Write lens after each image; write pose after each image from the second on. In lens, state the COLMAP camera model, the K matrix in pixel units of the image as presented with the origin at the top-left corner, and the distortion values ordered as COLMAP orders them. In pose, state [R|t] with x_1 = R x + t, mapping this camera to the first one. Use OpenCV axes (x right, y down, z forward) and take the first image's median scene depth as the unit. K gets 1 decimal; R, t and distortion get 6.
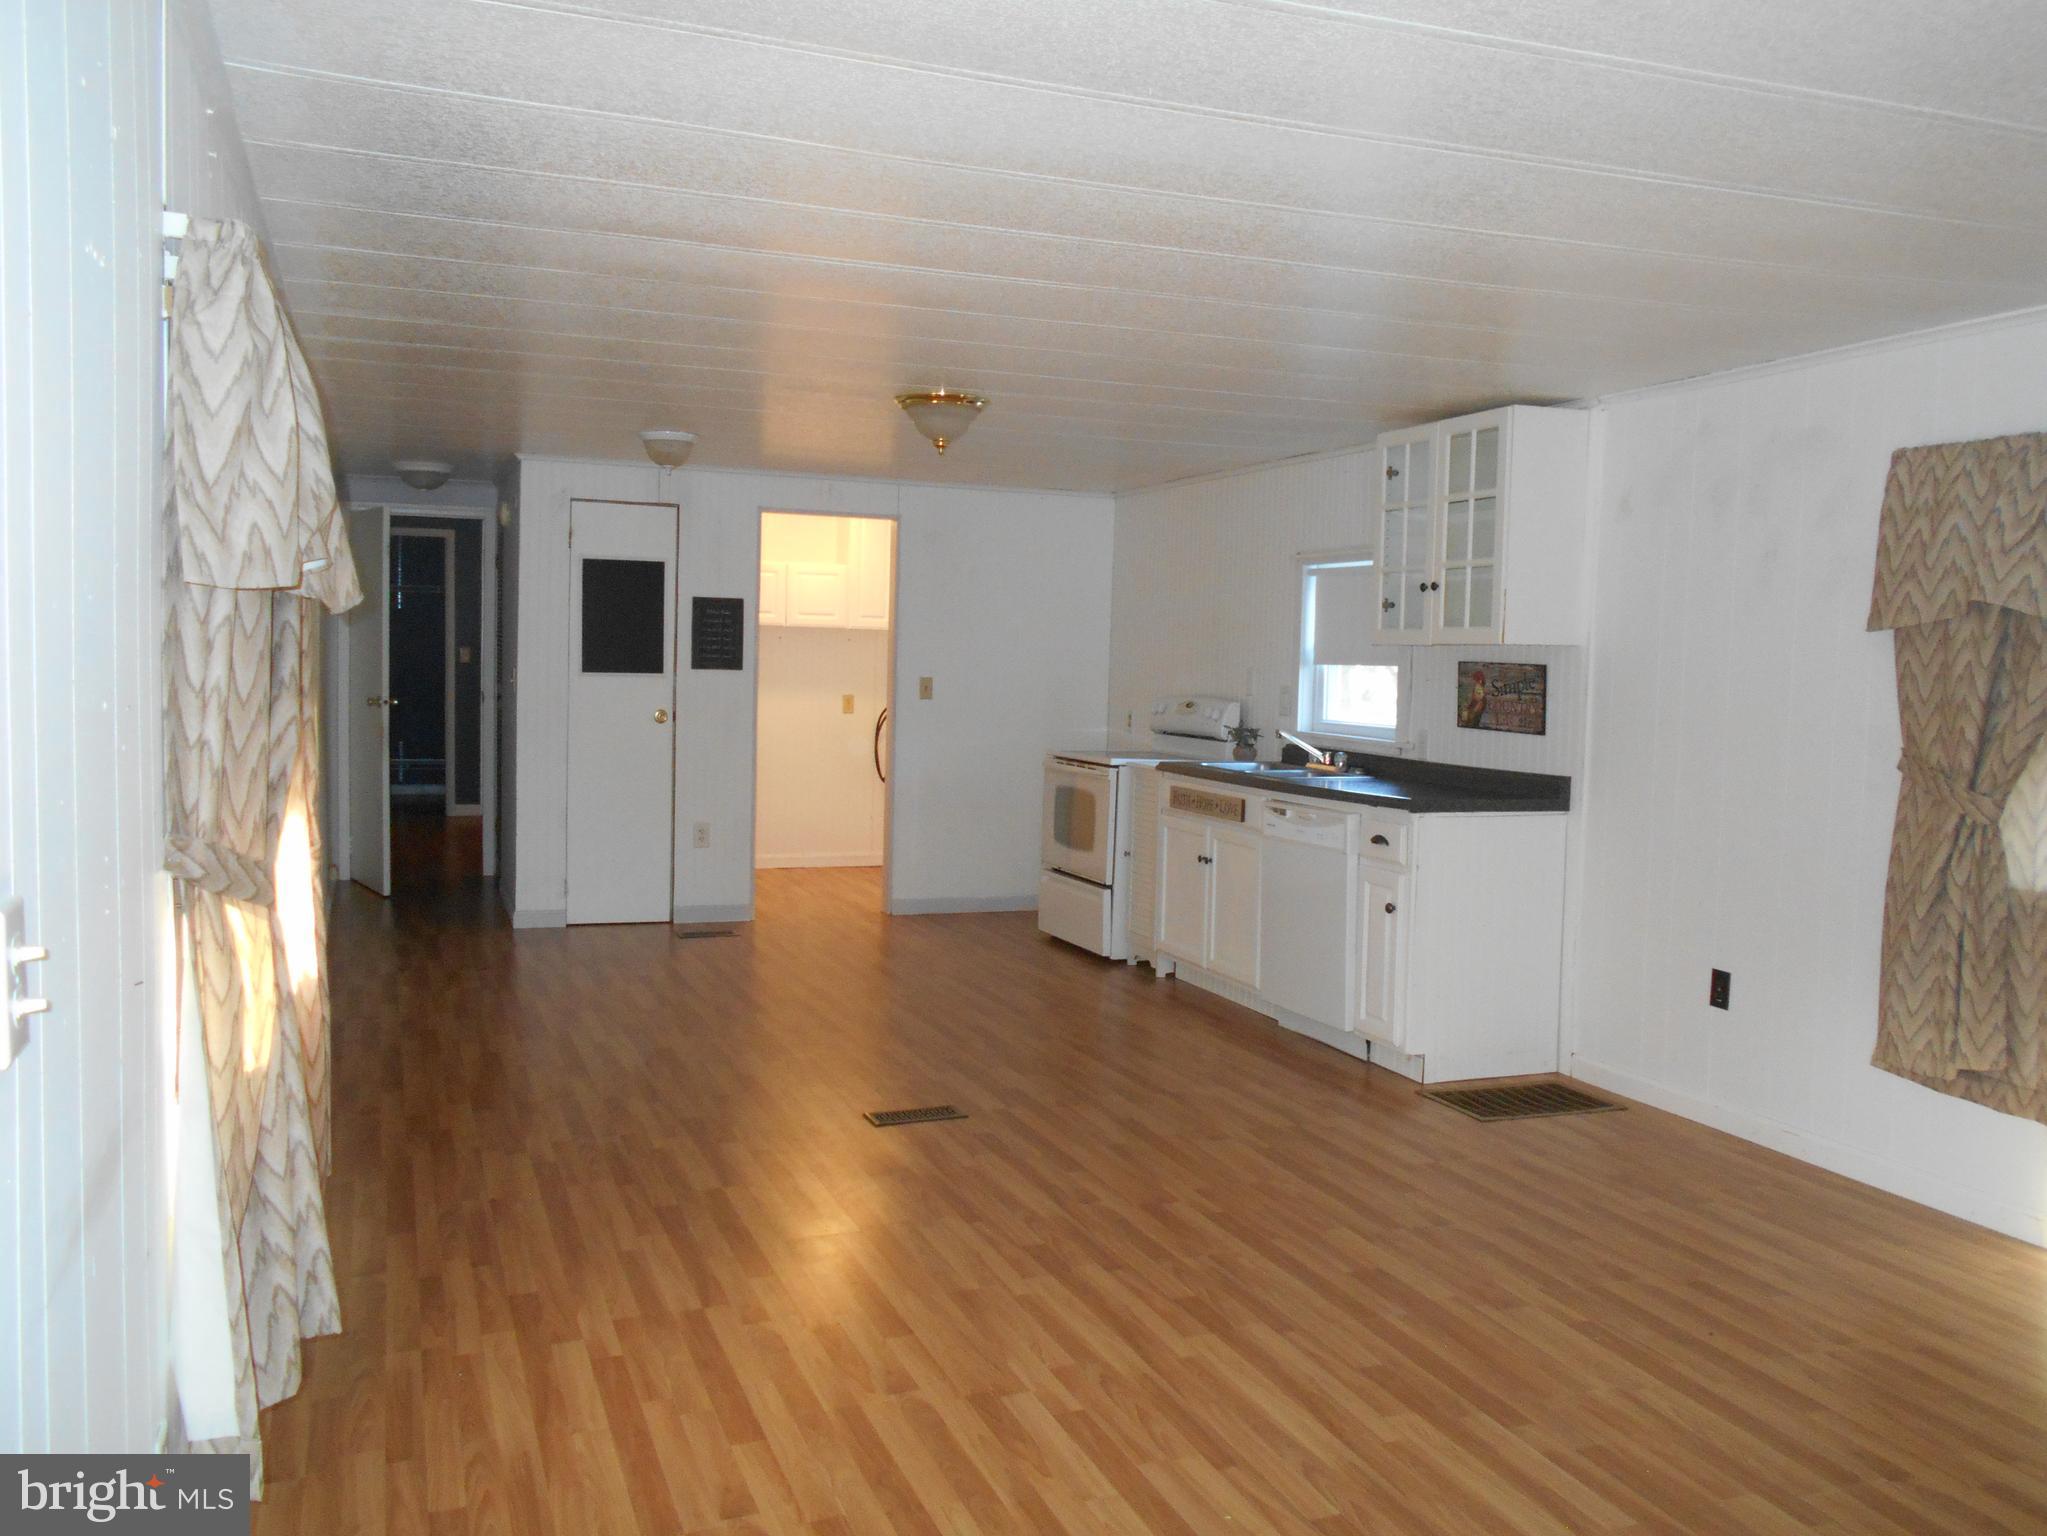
lens RADIAL K [[1635.2, 0, 1023.5], [0, 1635.2, 768.0], [0, 0, 1]] dist [0.006165, 0.001236]
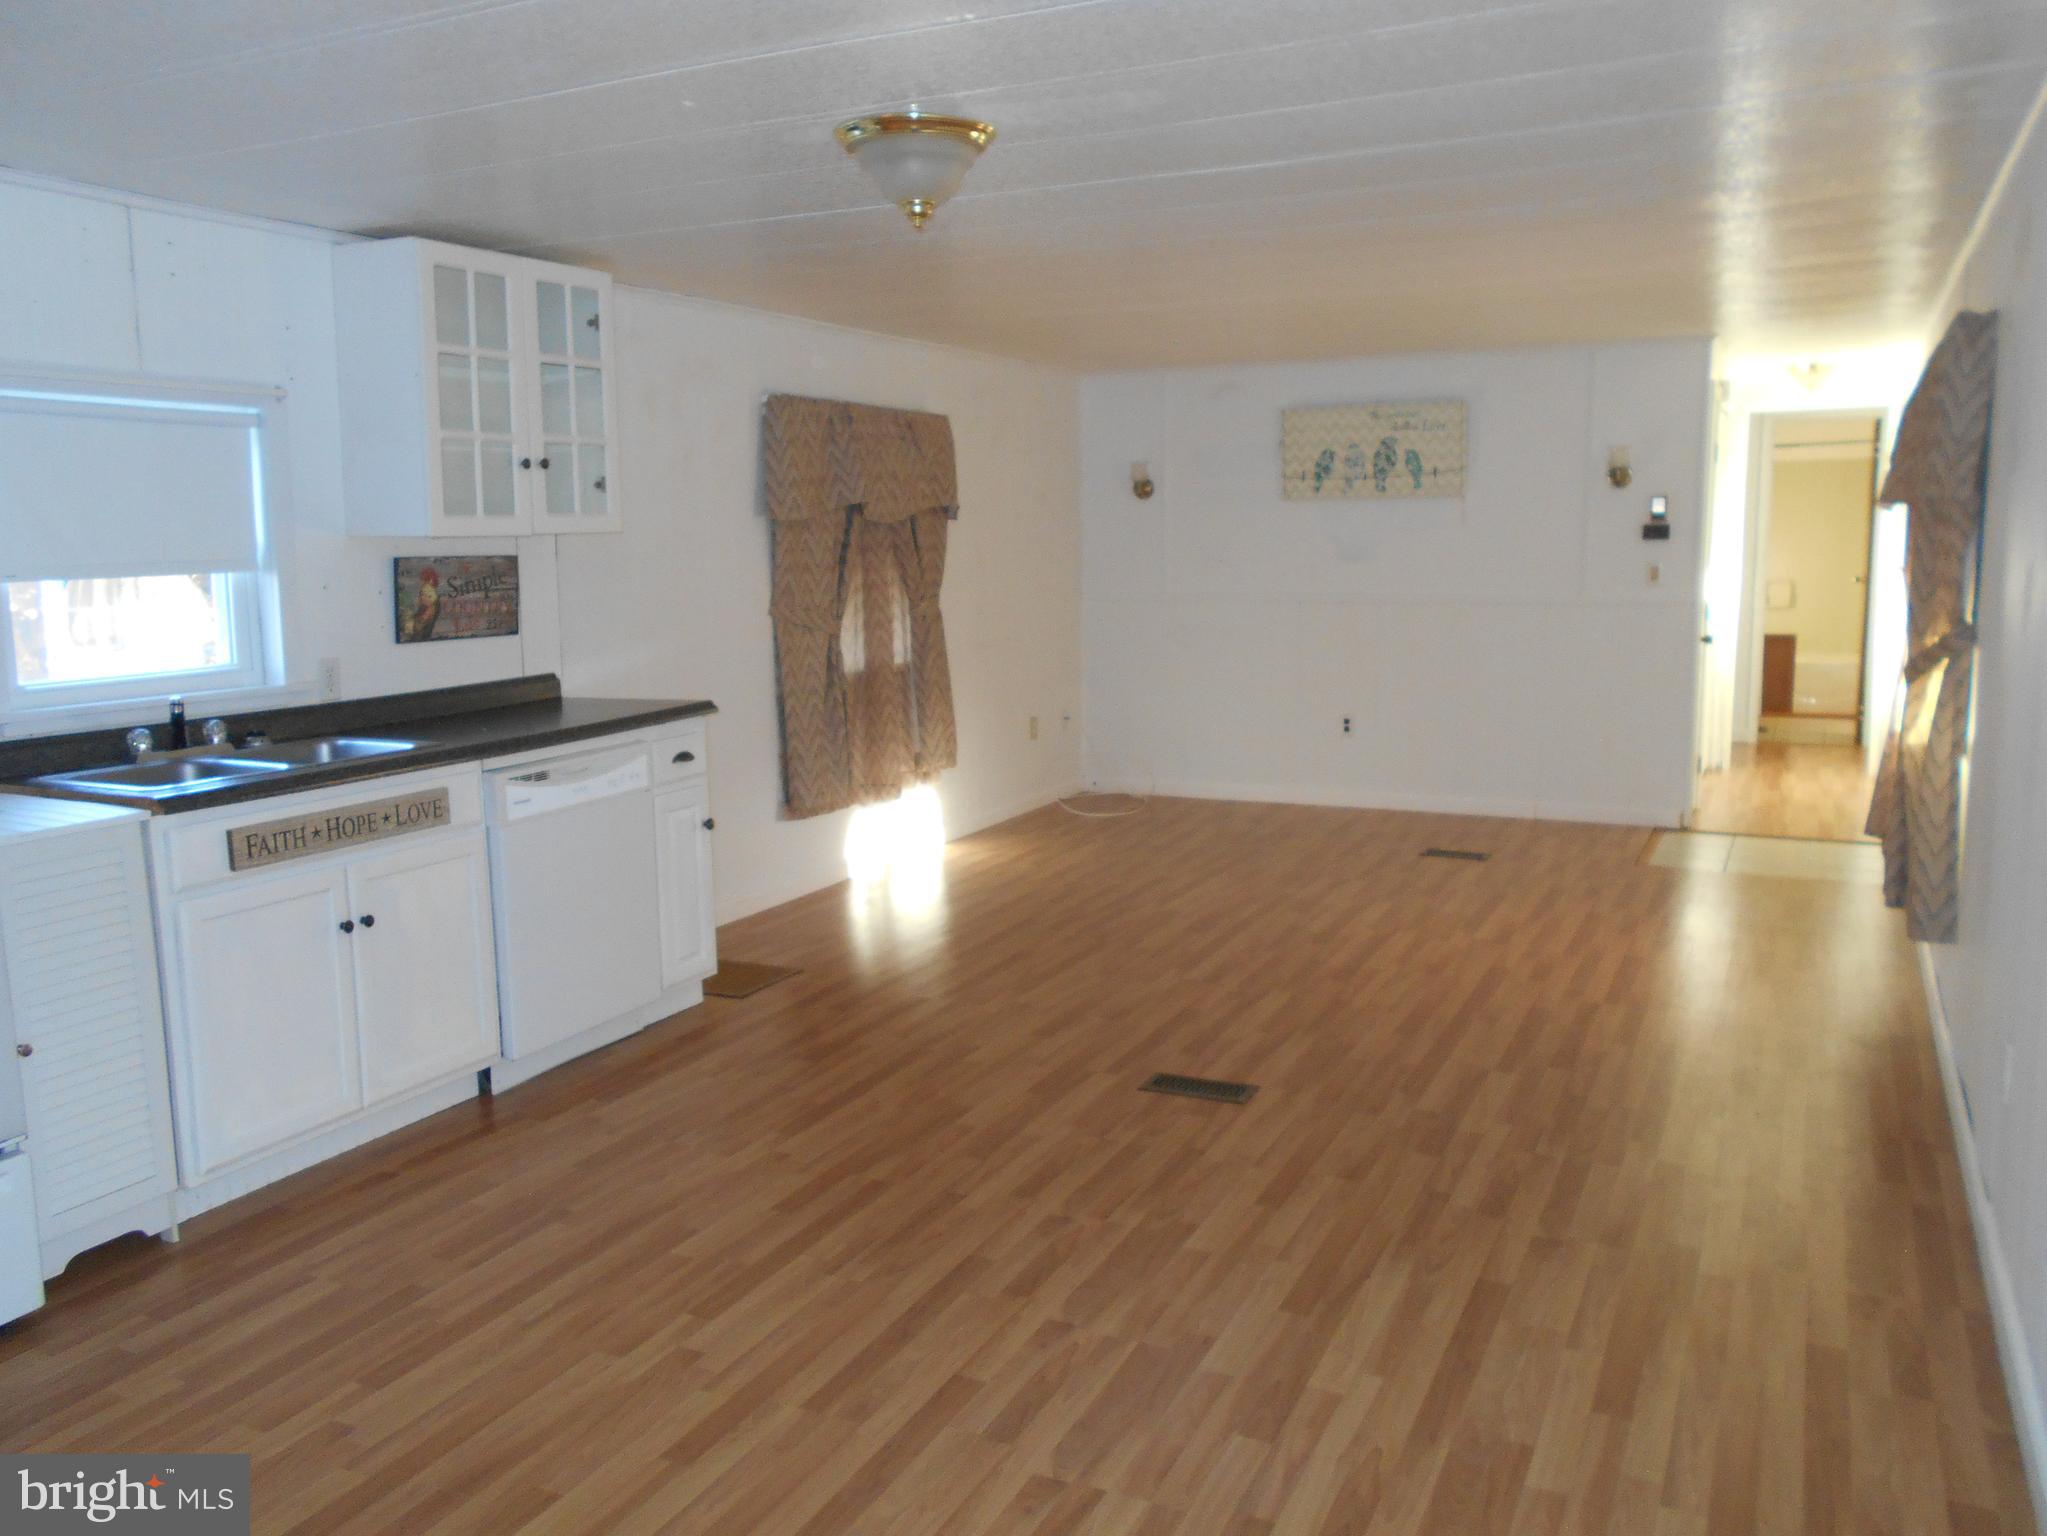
lens RADIAL K [[1621.3, 0, 1049.1], [0, 1621.3, 723.2], [0, 0, 1]] dist [0.009558, 0.004158]
pose [[-0.683409, -0.105121, 0.722428, -0.526247], [0.045227, 0.981581, 0.185615, -0.122784], [-0.728633, 0.159525, -0.666067, 1.368248]]
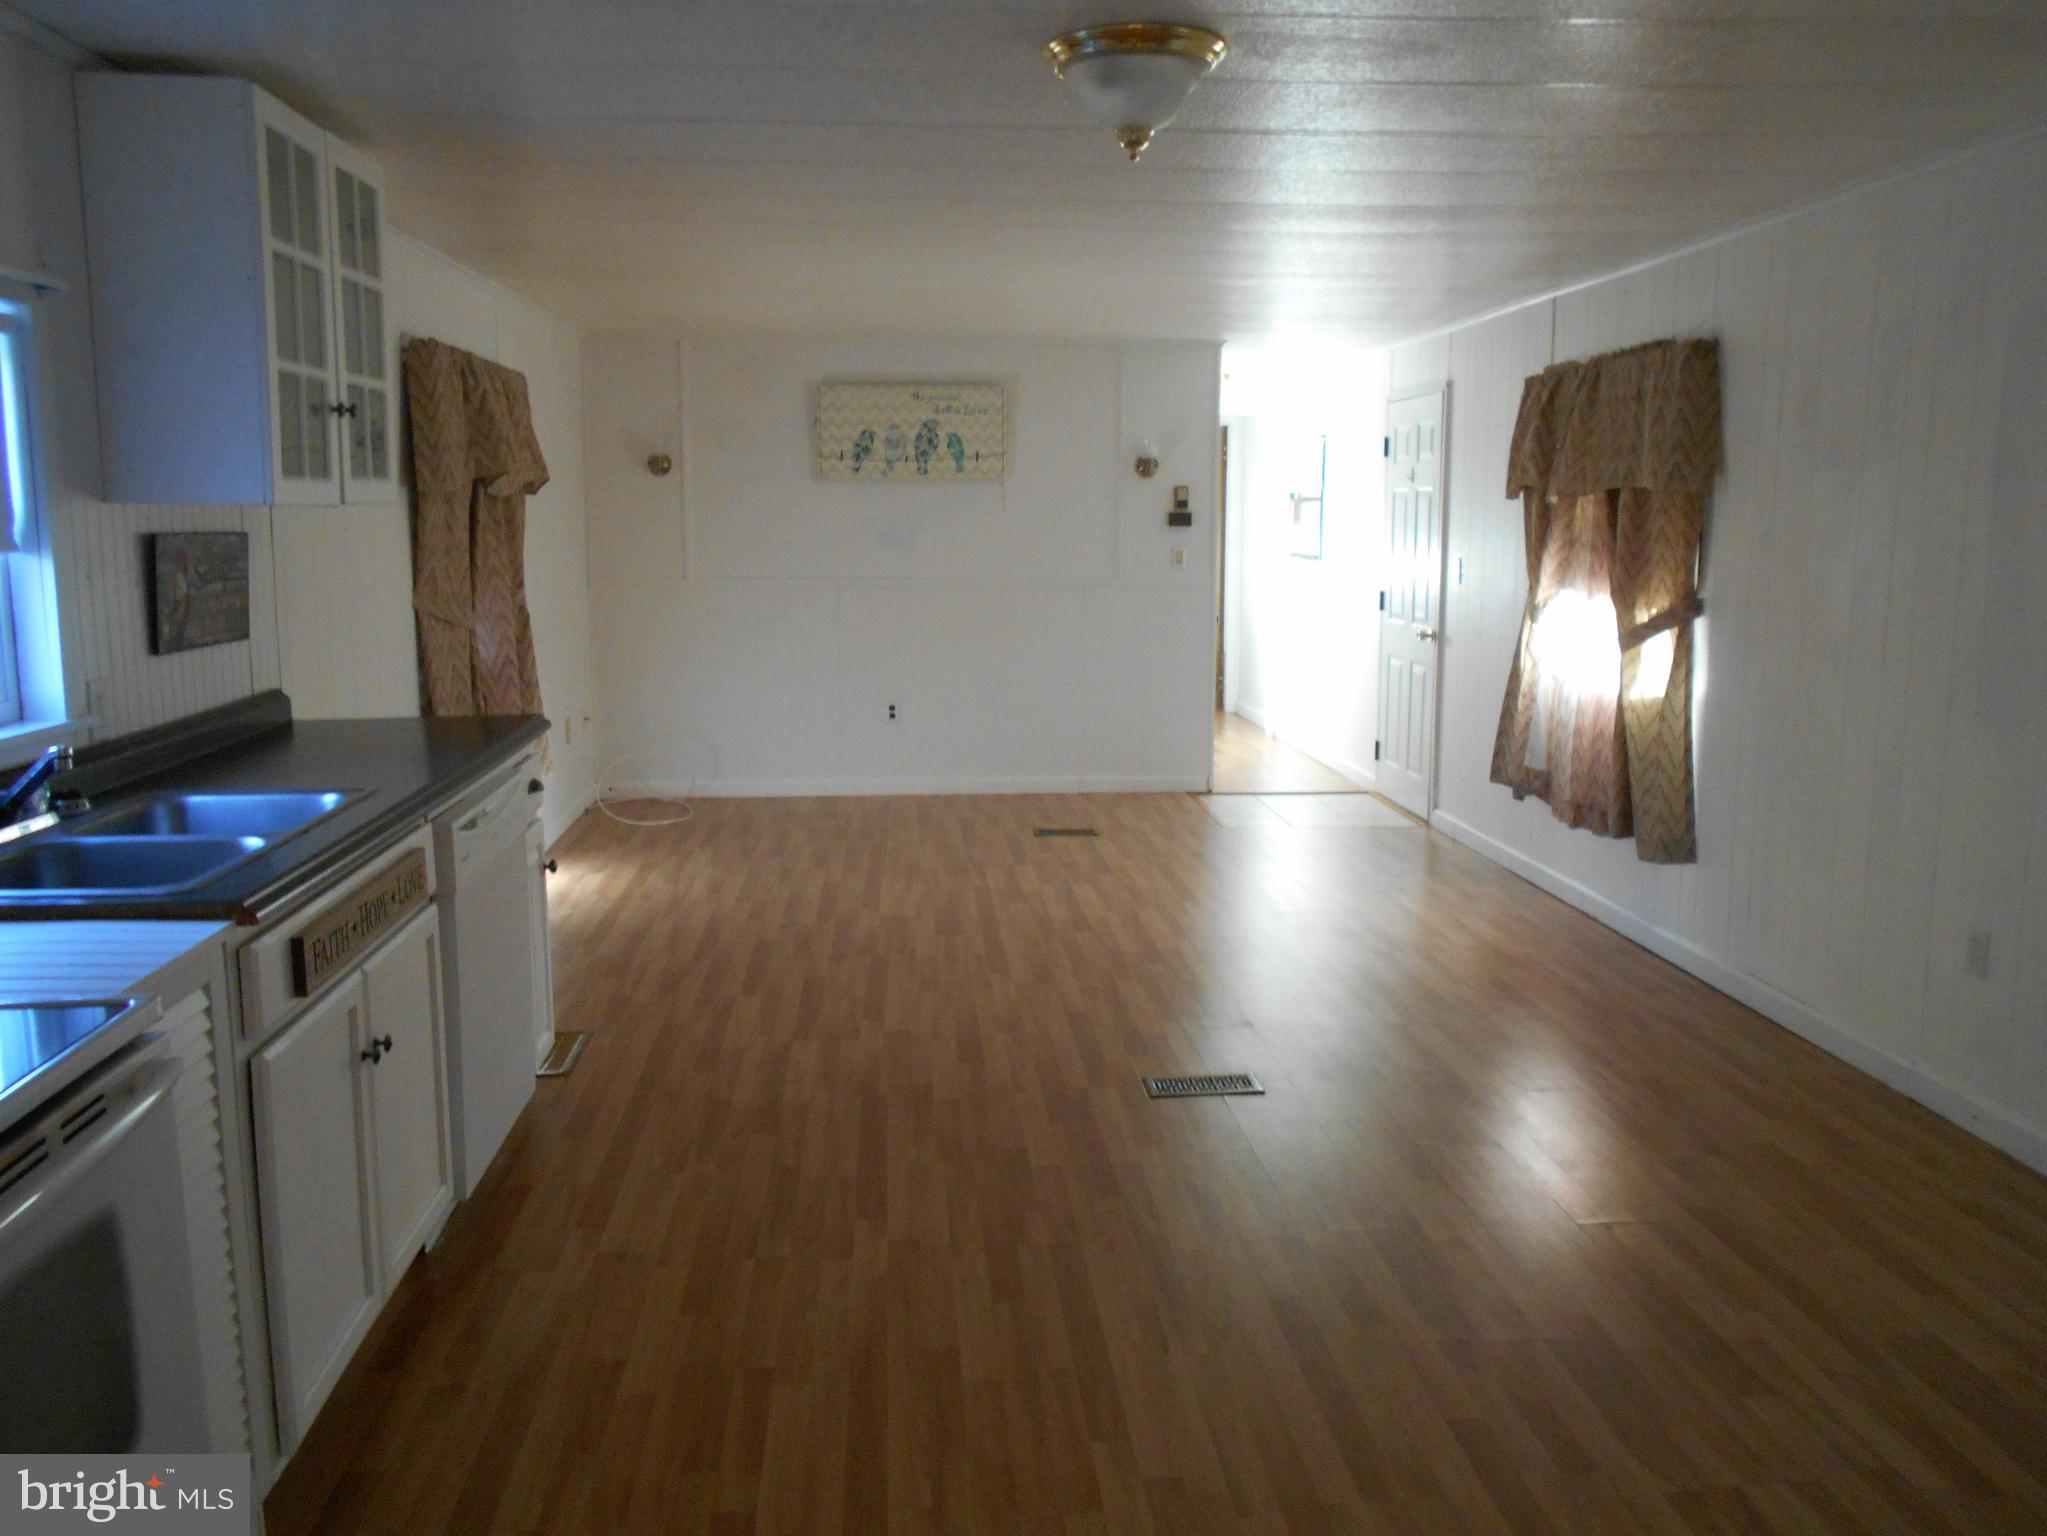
lens RADIAL K [[1621.3, 0, 1049.1], [0, 1621.3, 723.2], [0, 0, 1]] dist [0.009558, 0.004158]
pose [[-0.961810, -0.064524, 0.266006, -0.170731], [-0.009110, 0.978826, 0.204489, -0.122395], [-0.273568, 0.194256, -0.942032, 1.515213]]
